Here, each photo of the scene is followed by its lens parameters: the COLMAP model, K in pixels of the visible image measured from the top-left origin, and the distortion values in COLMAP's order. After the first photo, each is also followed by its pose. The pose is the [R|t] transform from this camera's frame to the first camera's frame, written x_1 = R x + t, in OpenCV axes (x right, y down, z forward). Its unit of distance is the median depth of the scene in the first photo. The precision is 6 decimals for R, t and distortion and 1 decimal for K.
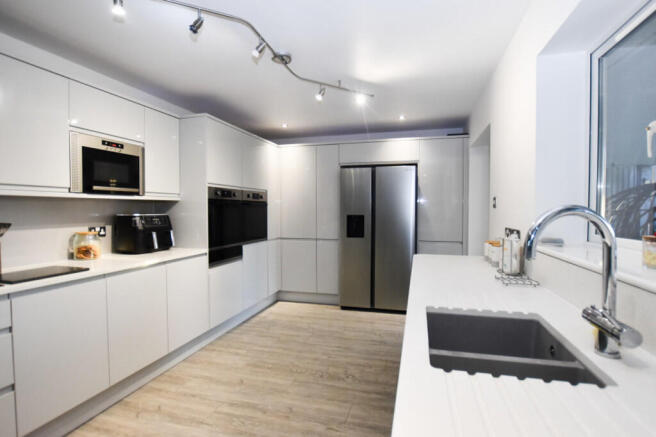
lens RADIAL K [[304.7, 0, 328.0], [0, 304.7, 218.5], [0, 0, 1]] dist [-0.030964, 0.009963]
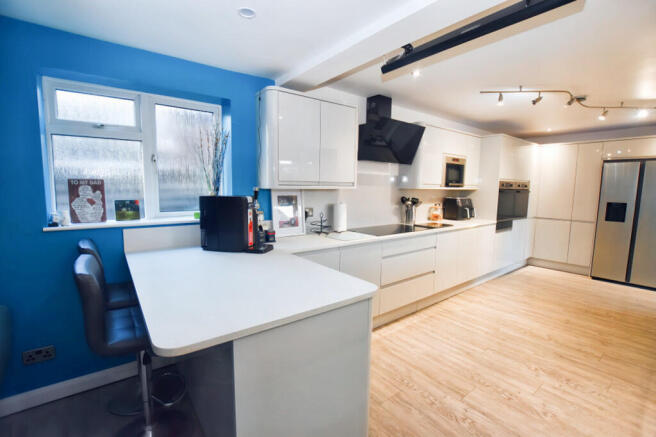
lens RADIAL K [[296.7, 0, 320.3], [0, 296.7, 218.4], [0, 0, 1]] dist [-0.023899, 0.000653]
pose [[0.814480, 0.074396, -0.575402, -0.247223], [-0.029642, 0.995786, 0.086790, -0.017008], [0.579434, -0.053633, 0.813253, -0.735729]]
